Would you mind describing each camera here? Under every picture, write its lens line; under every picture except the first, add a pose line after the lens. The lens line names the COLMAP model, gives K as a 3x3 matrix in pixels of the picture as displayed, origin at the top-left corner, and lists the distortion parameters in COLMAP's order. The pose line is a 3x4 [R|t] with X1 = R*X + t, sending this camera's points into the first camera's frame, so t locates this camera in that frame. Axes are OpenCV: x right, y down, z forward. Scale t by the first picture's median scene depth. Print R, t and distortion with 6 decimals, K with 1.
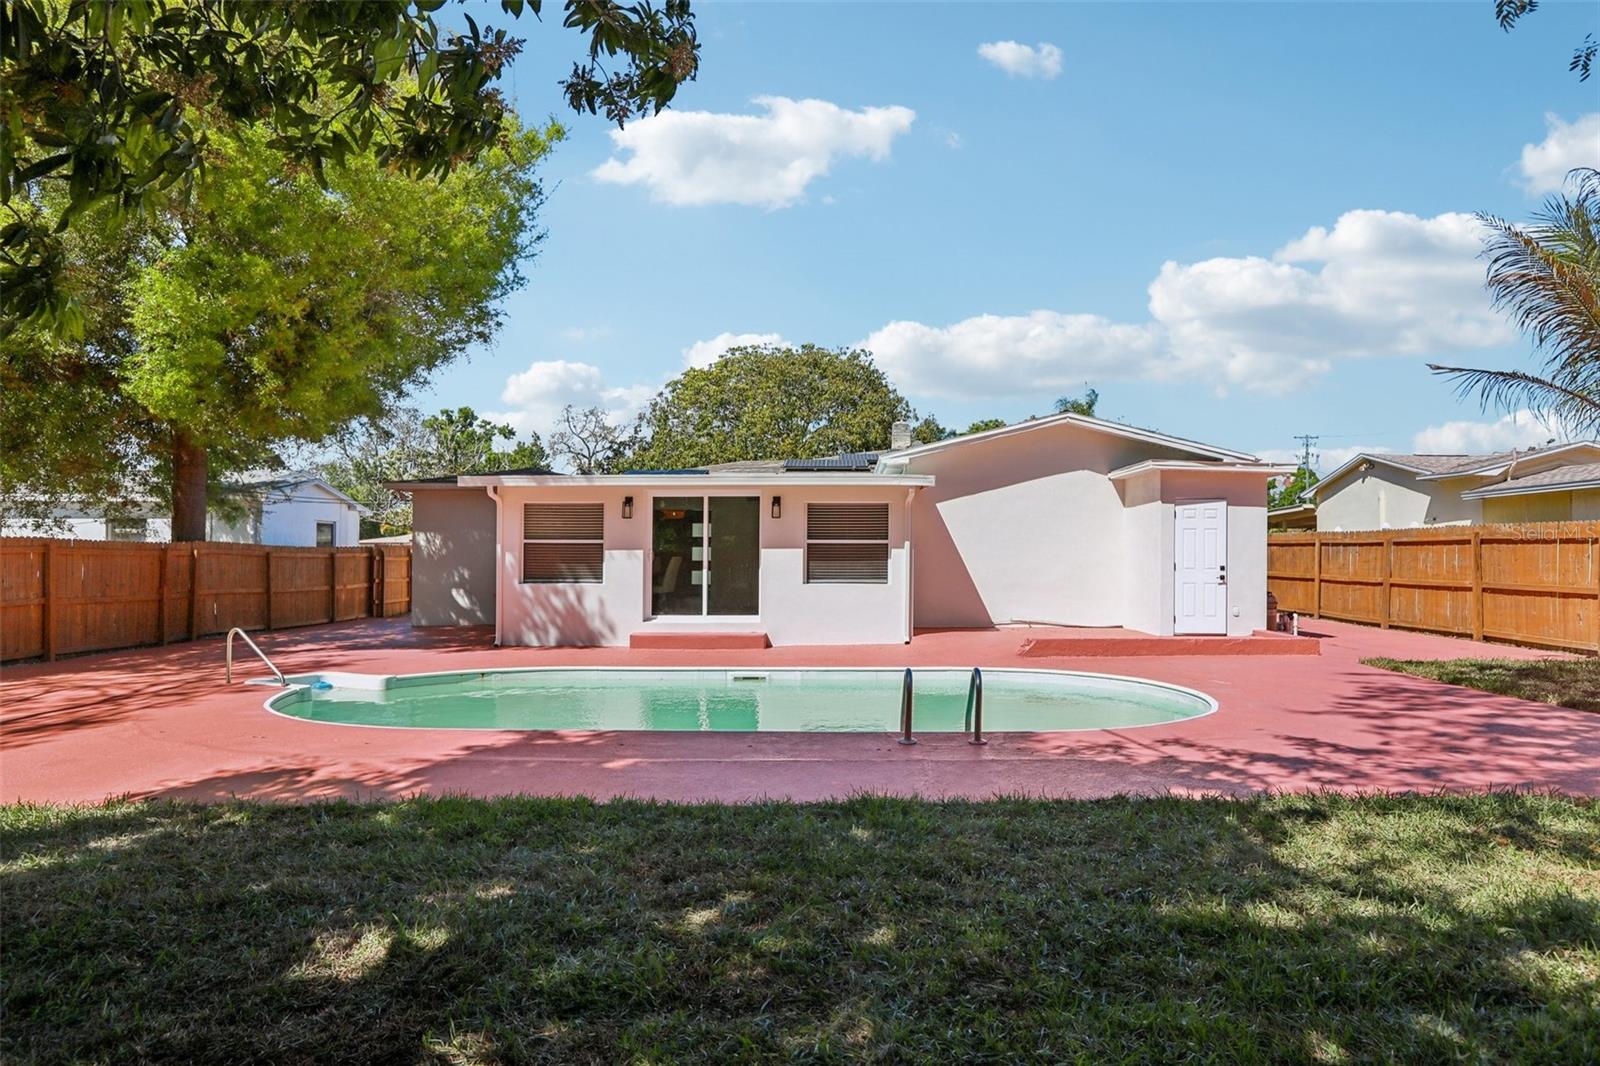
lens RADIAL K [[971.3, 0, 855.0], [0, 971.3, 552.3], [0, 0, 1]] dist [-0.024586, 0.000235]
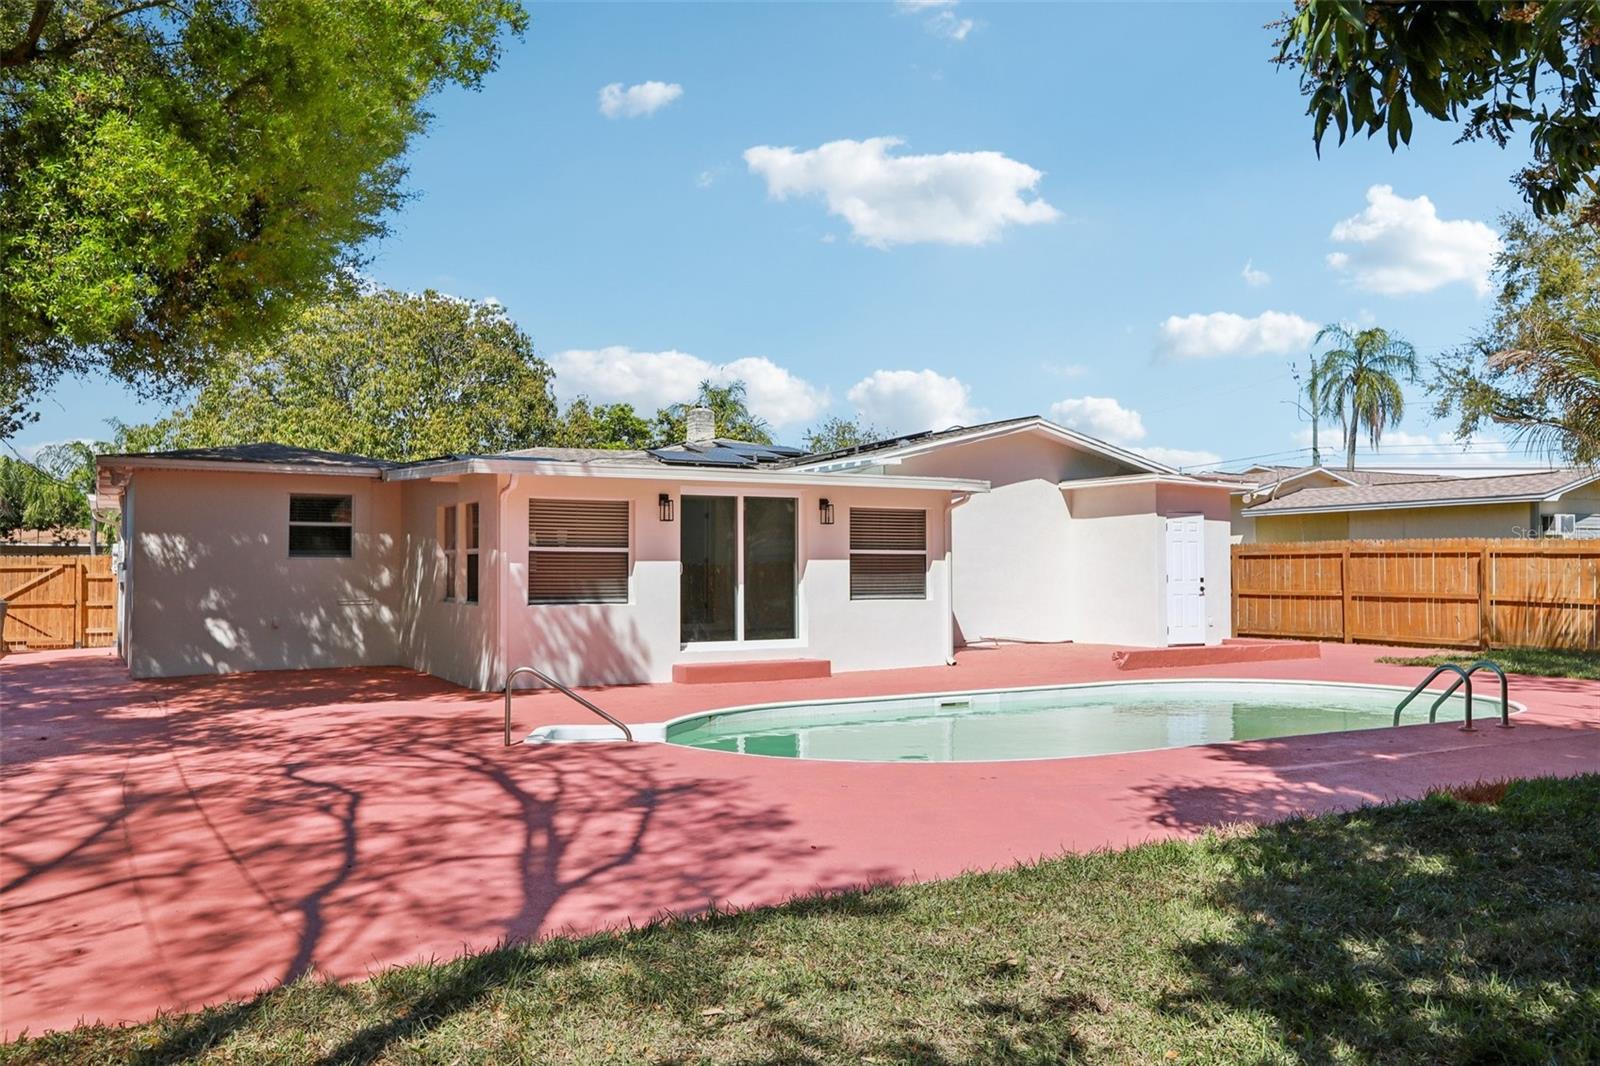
lens RADIAL K [[1230.1, 0, 800.0], [0, 1230.1, 533.0], [0, 0, 1]] dist [-0.042140, 0.134546]
pose [[0.868699, 0.014301, 0.495134, -0.629658], [0.000401, 0.999563, -0.029573, 0.004998], [-0.495341, 0.025888, 0.868313, 0.069747]]
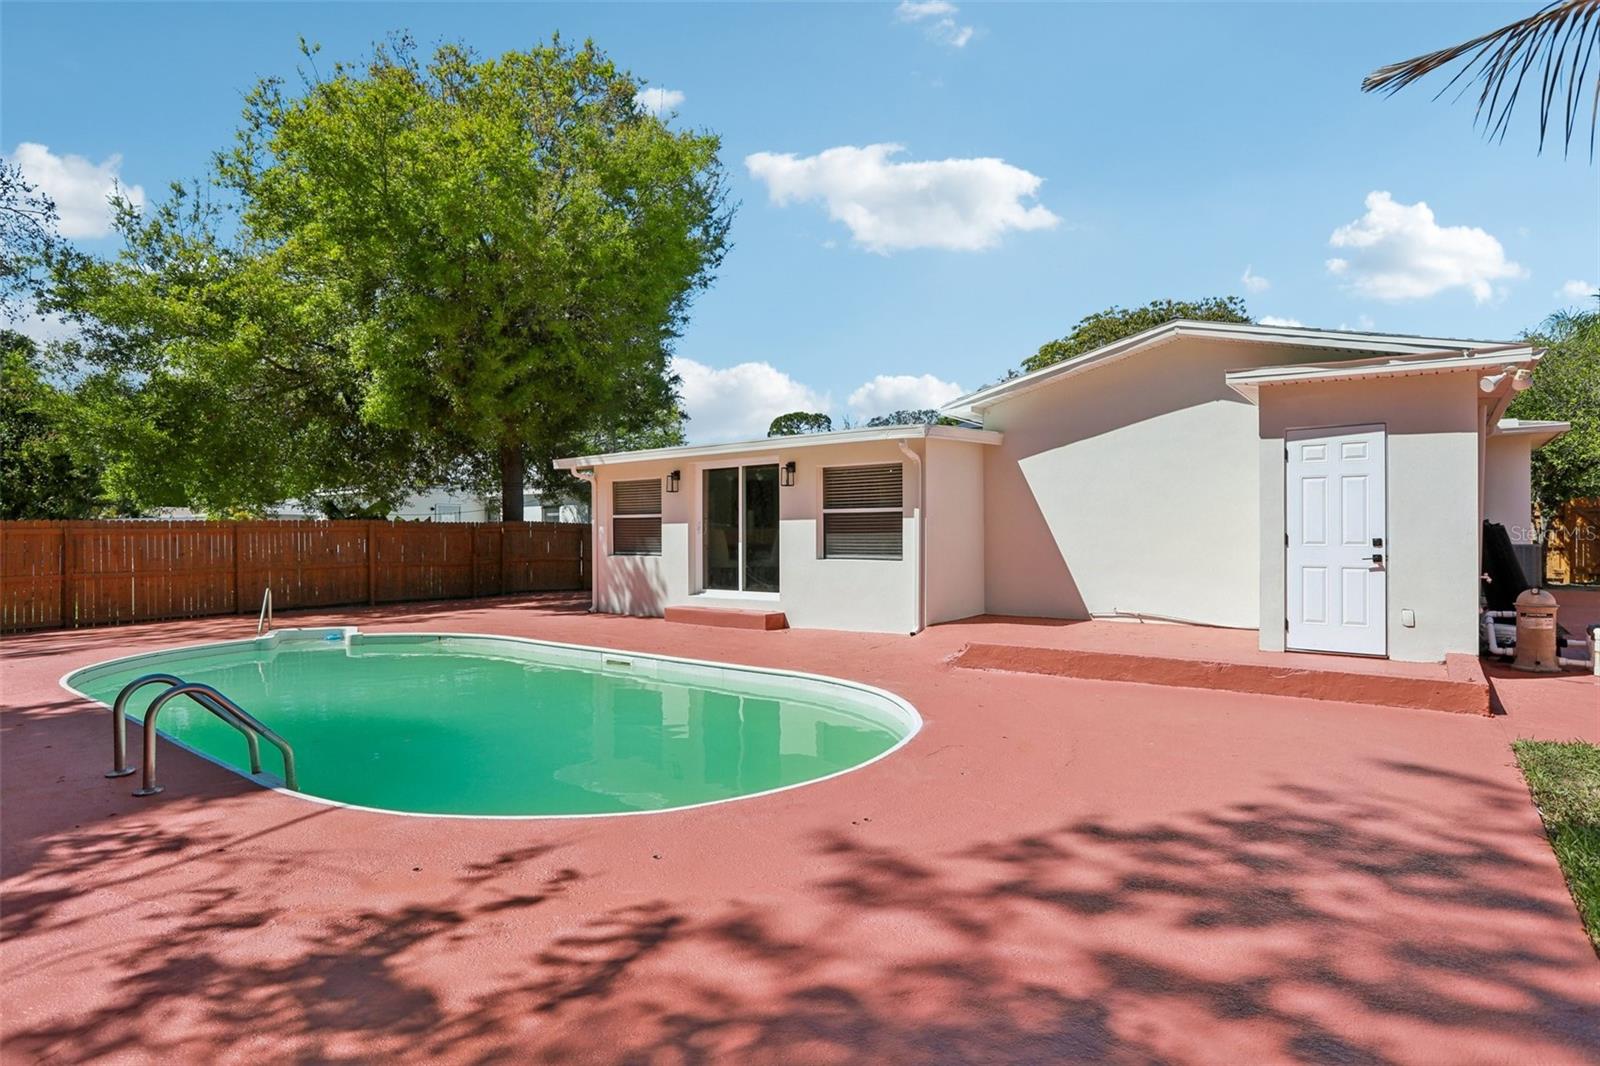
lens RADIAL K [[837.9, 0, 800.0], [0, 837.9, 533.0], [0, 0, 1]] dist [-0.034754, 0.000223]
pose [[0.790999, -0.004631, -0.611800, 0.397989], [0.008699, 0.999955, 0.003678, 0.005755], [0.611756, -0.008231, 0.791004, 0.385350]]
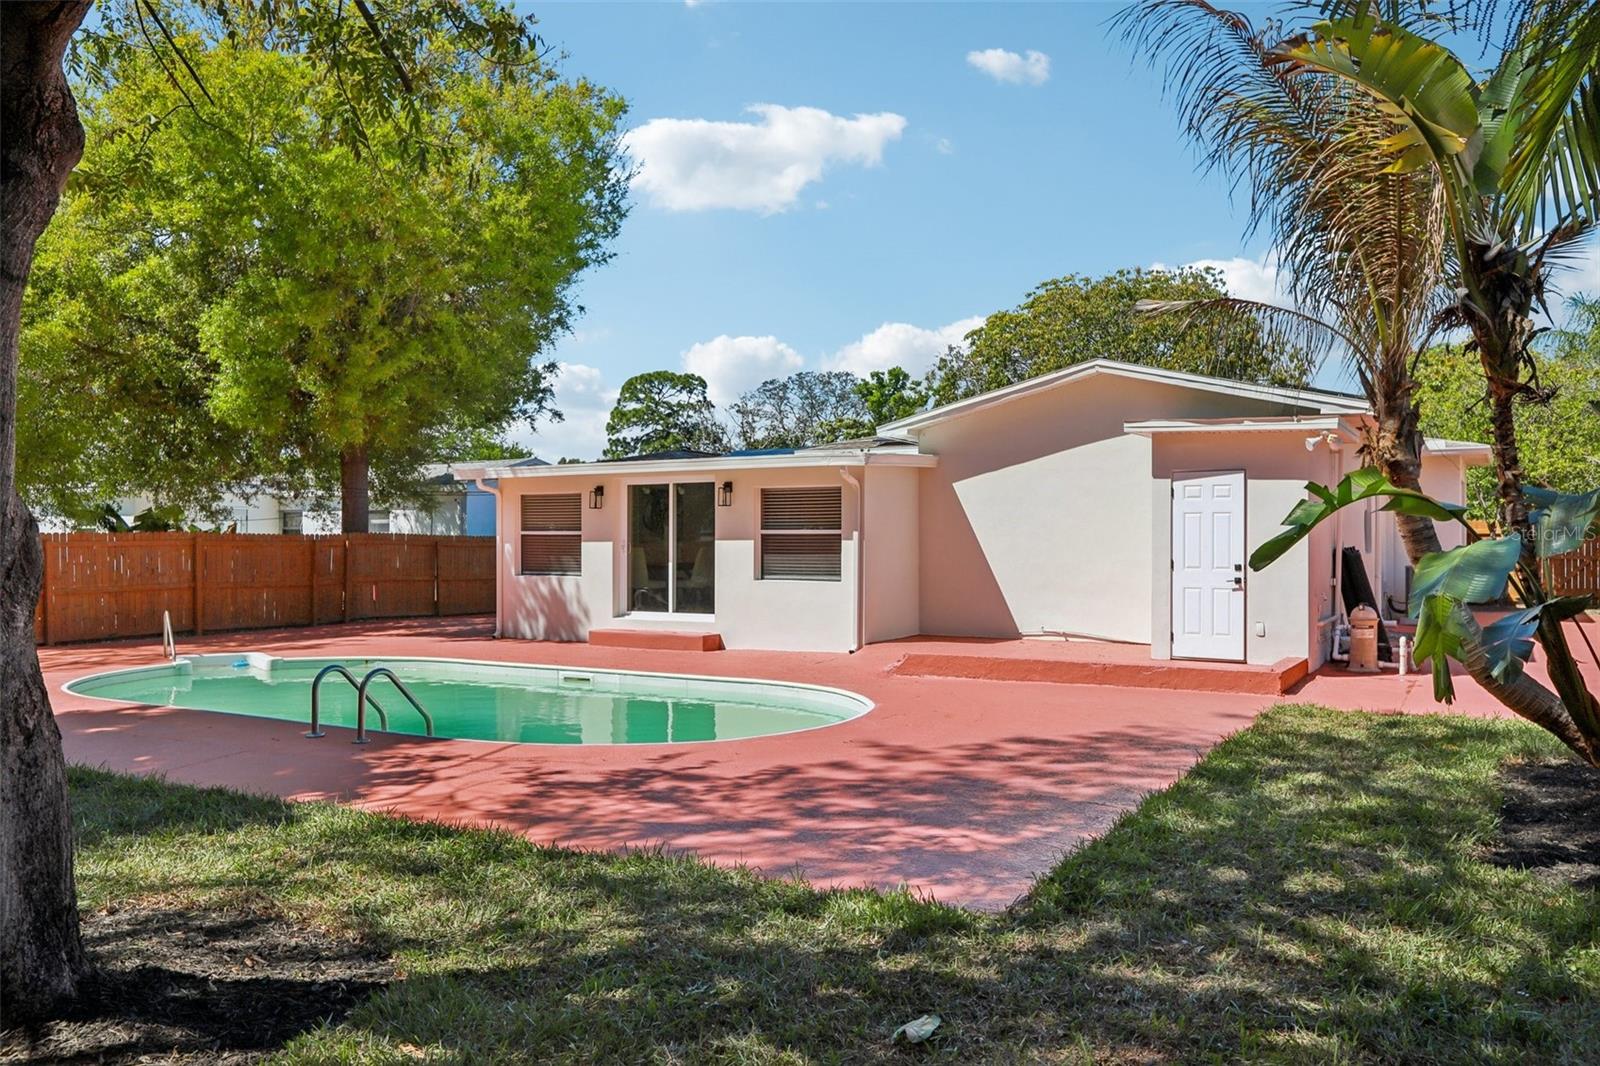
lens RADIAL K [[1230.1, 0, 800.0], [0, 1230.1, 533.0], [0, 0, 1]] dist [-0.042140, 0.134546]
pose [[0.859546, -0.003279, -0.511048, 0.549593], [0.003216, 0.999994, -0.001006, -0.008786], [0.511048, -0.000779, 0.859552, 0.059942]]
